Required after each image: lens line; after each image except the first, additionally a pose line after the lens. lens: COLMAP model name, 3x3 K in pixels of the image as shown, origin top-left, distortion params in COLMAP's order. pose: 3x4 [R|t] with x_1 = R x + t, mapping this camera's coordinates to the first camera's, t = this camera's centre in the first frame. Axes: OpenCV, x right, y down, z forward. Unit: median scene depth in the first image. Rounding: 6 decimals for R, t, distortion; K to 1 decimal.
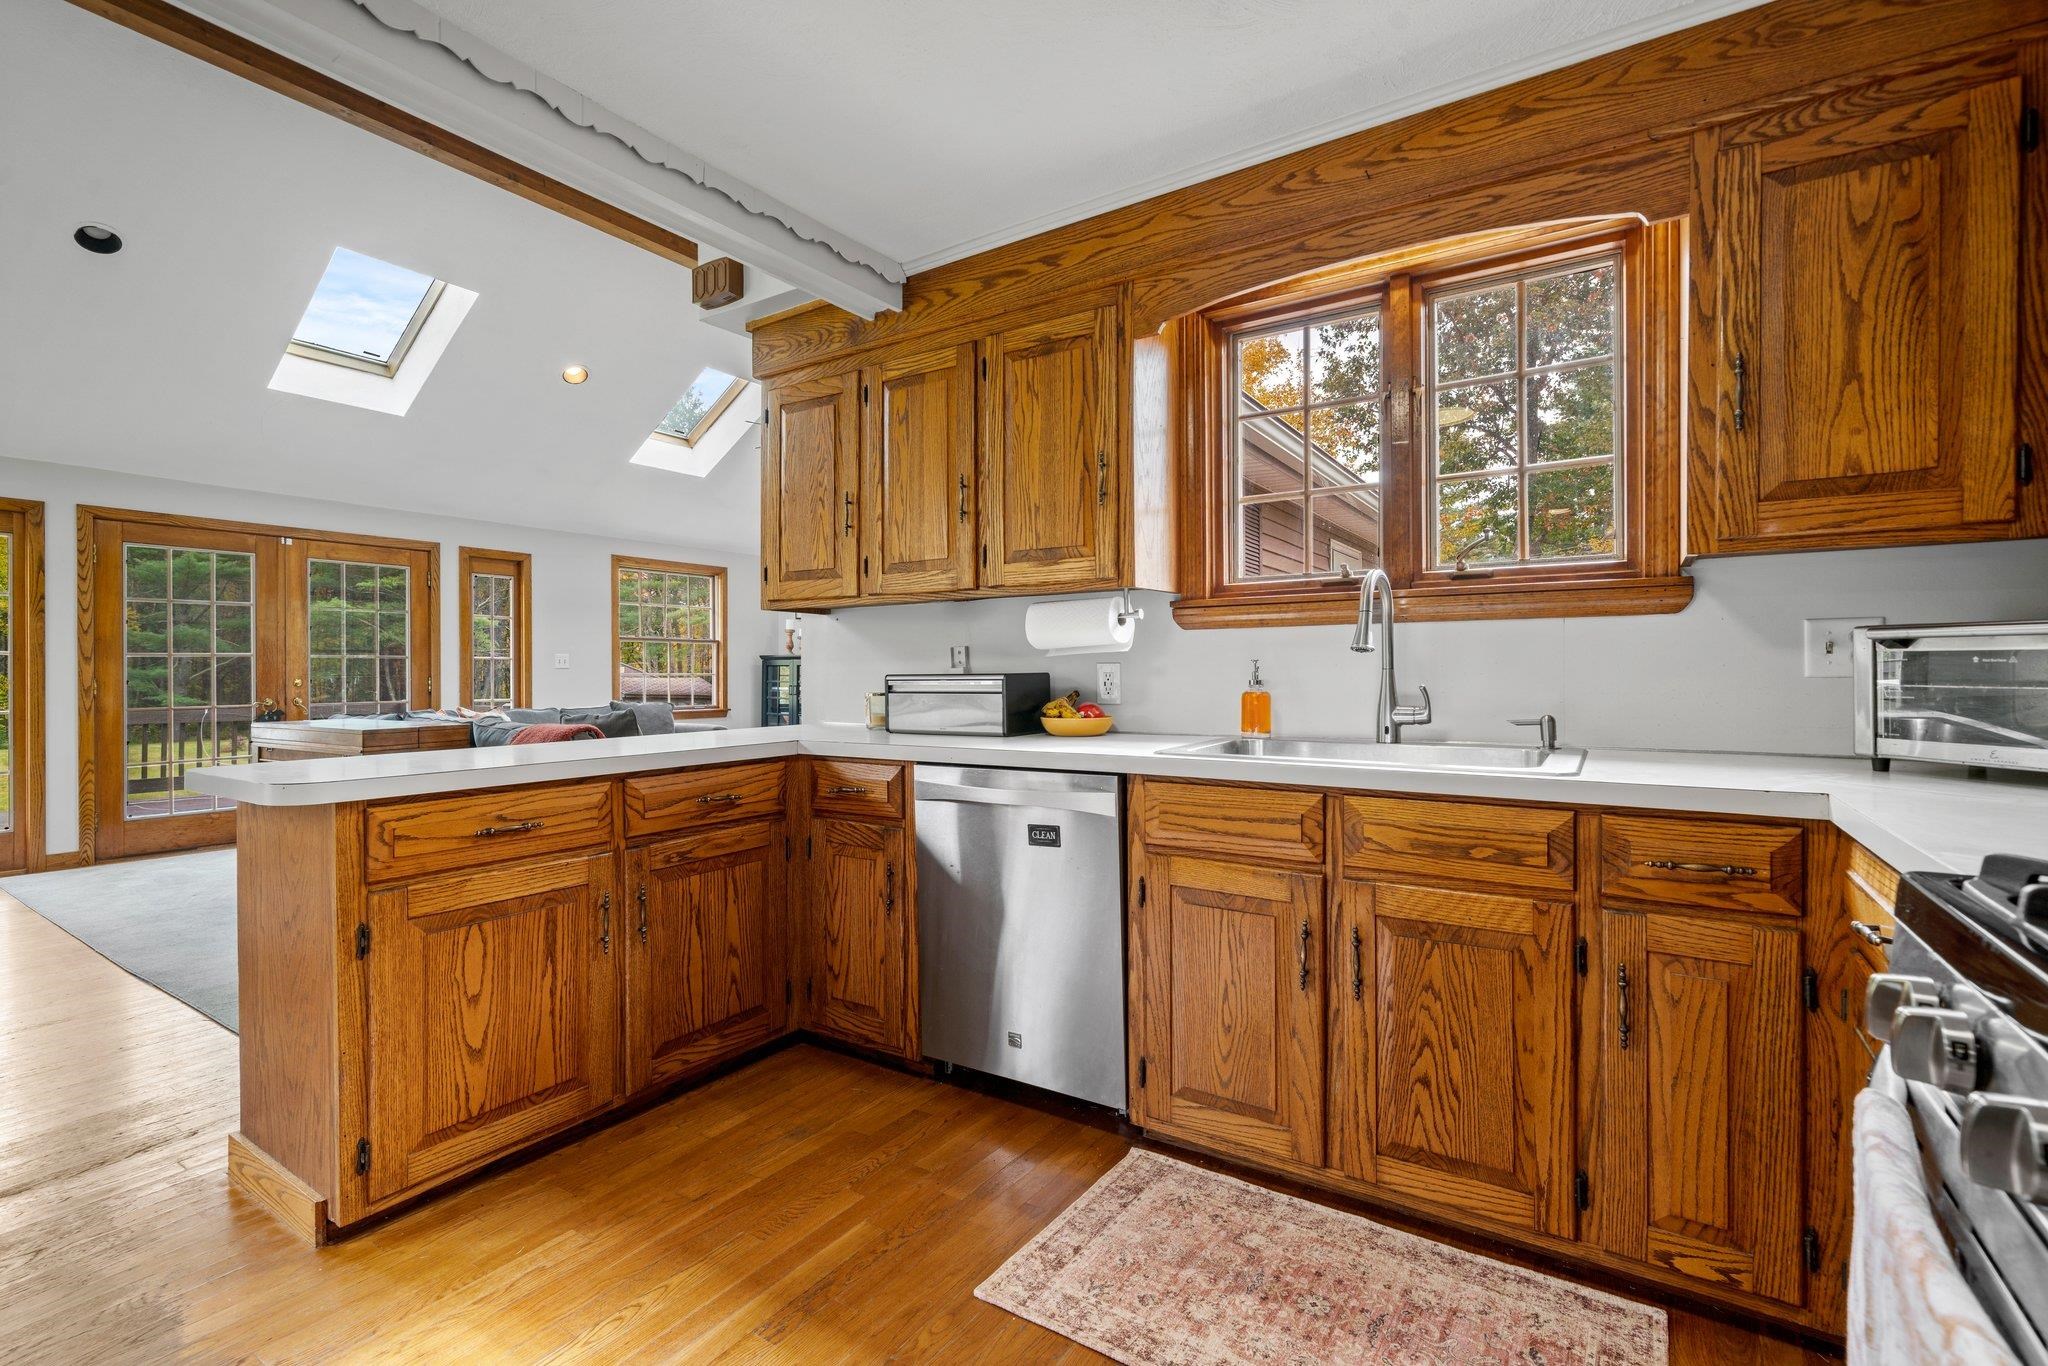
lens RADIAL K [[938.7, 0, 1030.4], [0, 938.7, 674.1], [0, 0, 1]] dist [-0.001902, 0.000178]
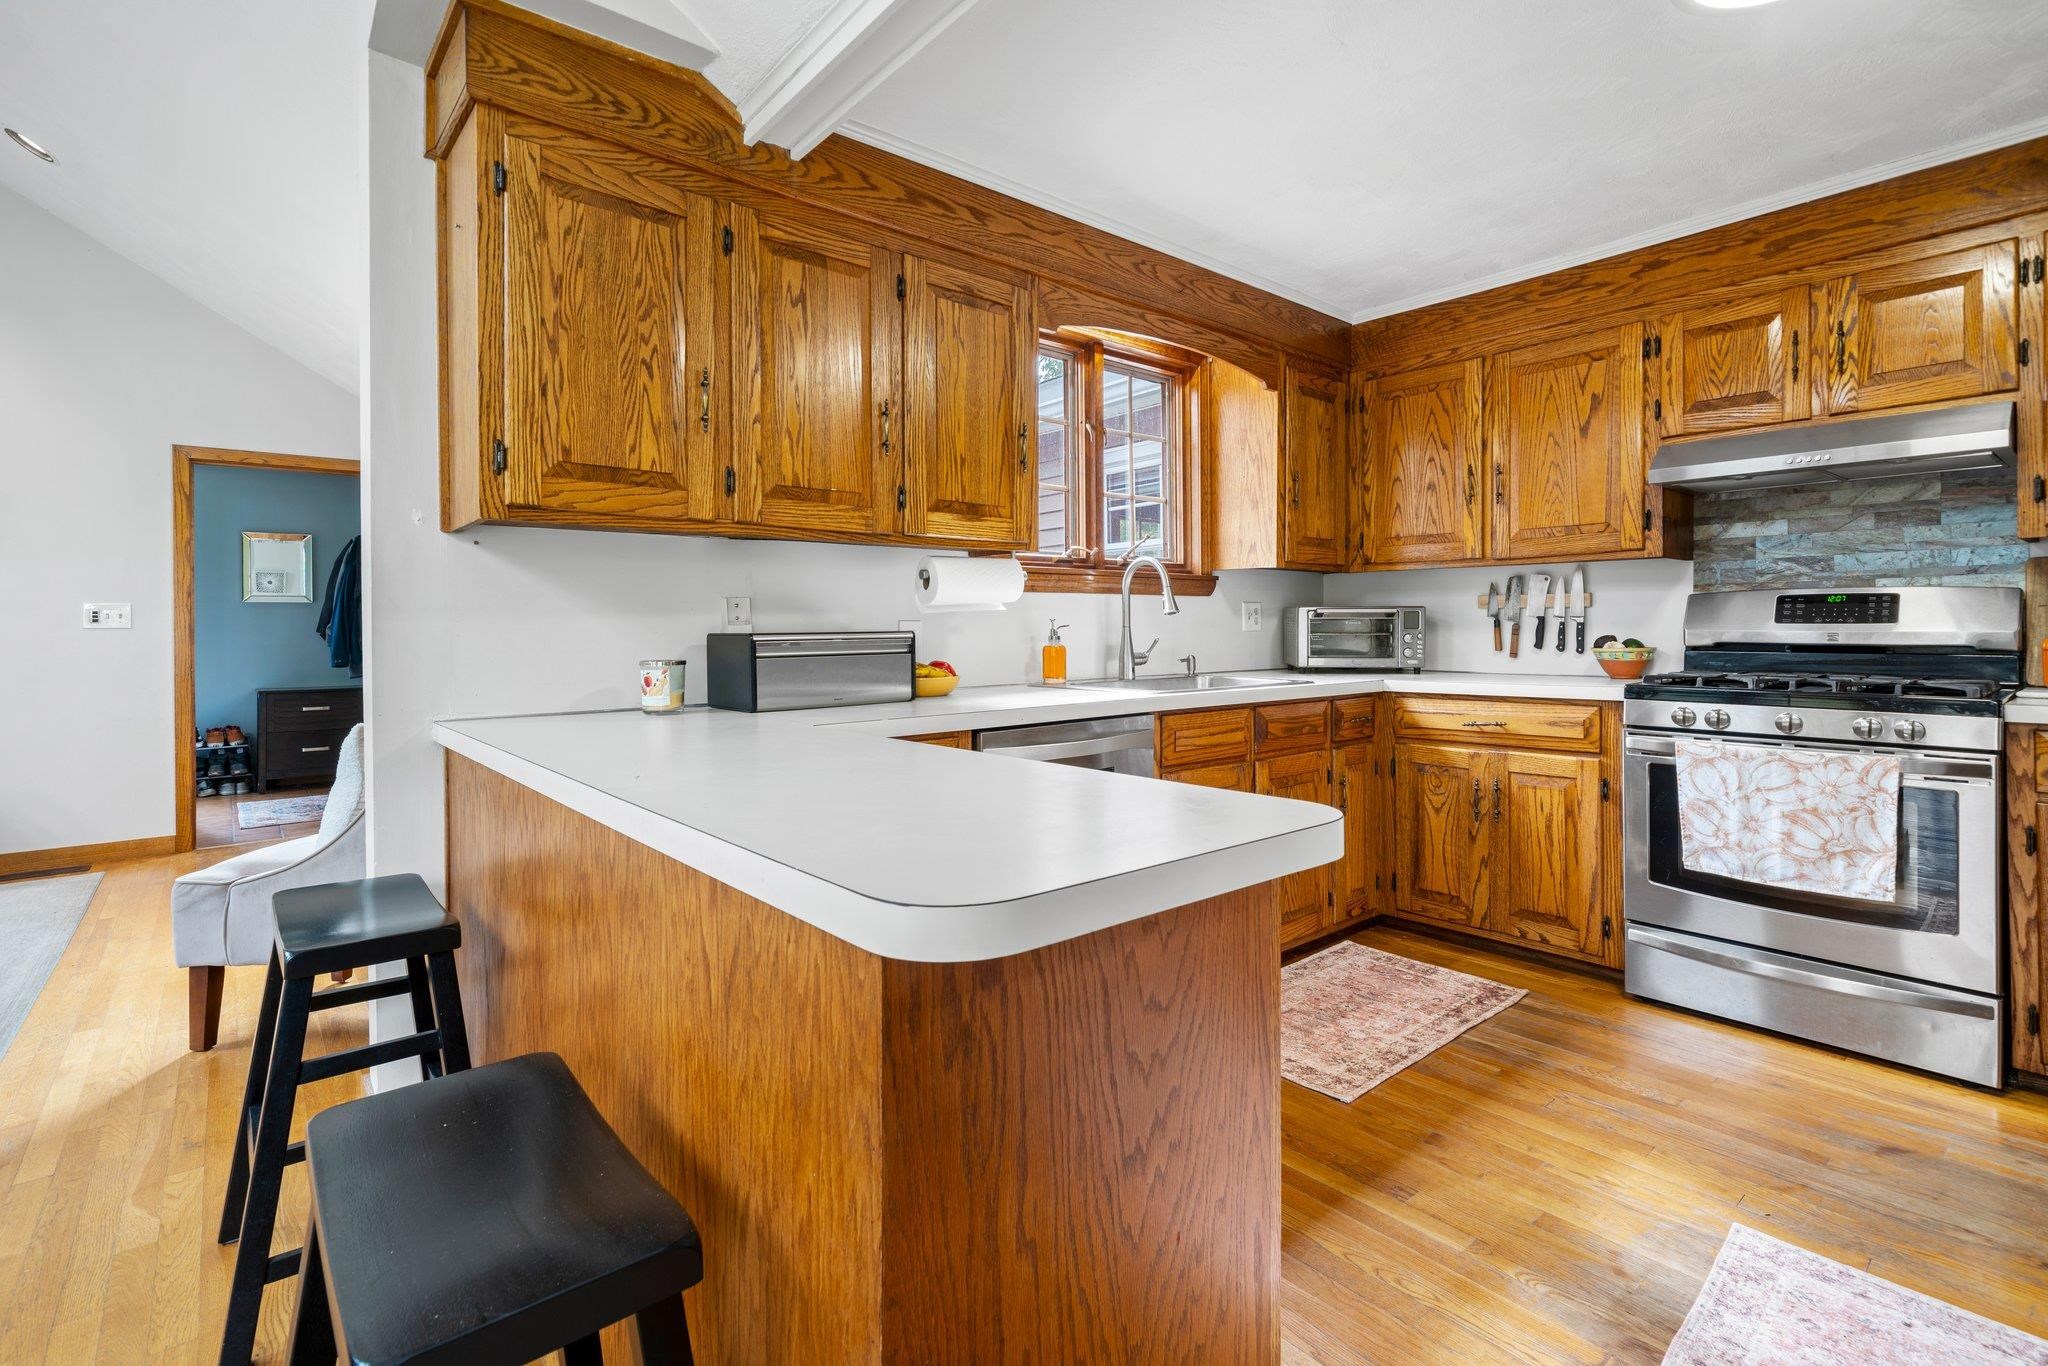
lens RADIAL K [[938.7, 0, 1040.7], [0, 938.7, 627.5], [0, 0, 1]] dist [-0.001902, 0.000178]
pose [[0.270746, 0.002193, 0.962648, -1.049342], [0.008881, 0.999949, -0.004776, 0.001245], [-0.962610, 0.009842, 0.270713, 0.770143]]
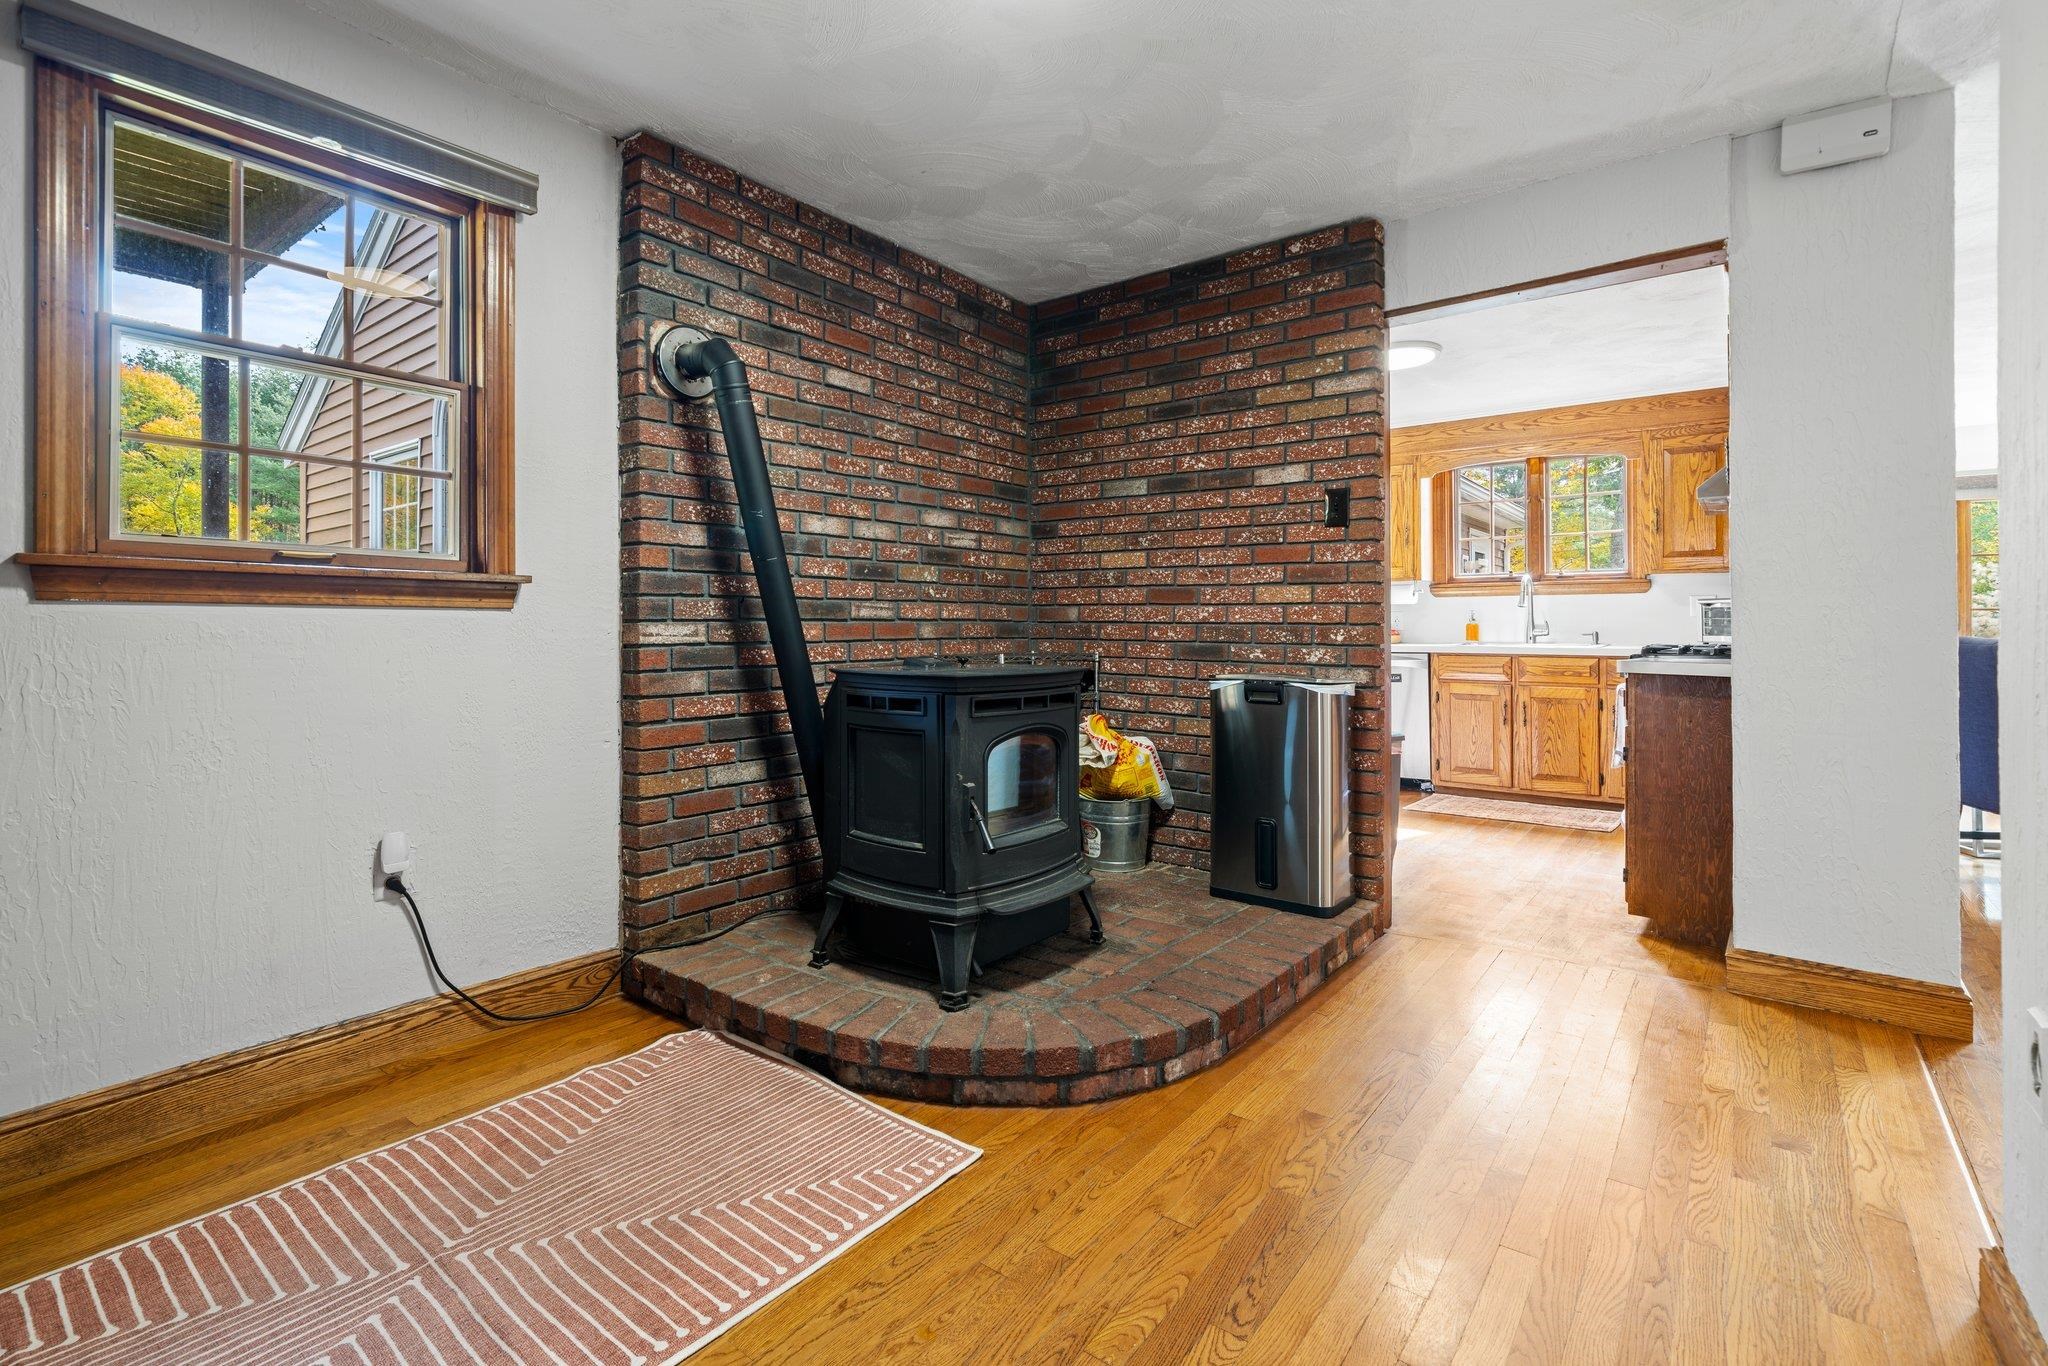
lens RADIAL K [[938.7, 0, 1037.8], [0, 938.7, 613.8], [0, 0, 1]] dist [-0.001902, 0.000178]
pose [[0.996428, -0.000190, -0.084443, -0.753032], [-0.000780, 0.999934, -0.011459, 0.025687], [0.084439, 0.011484, 0.996362, -1.682424]]
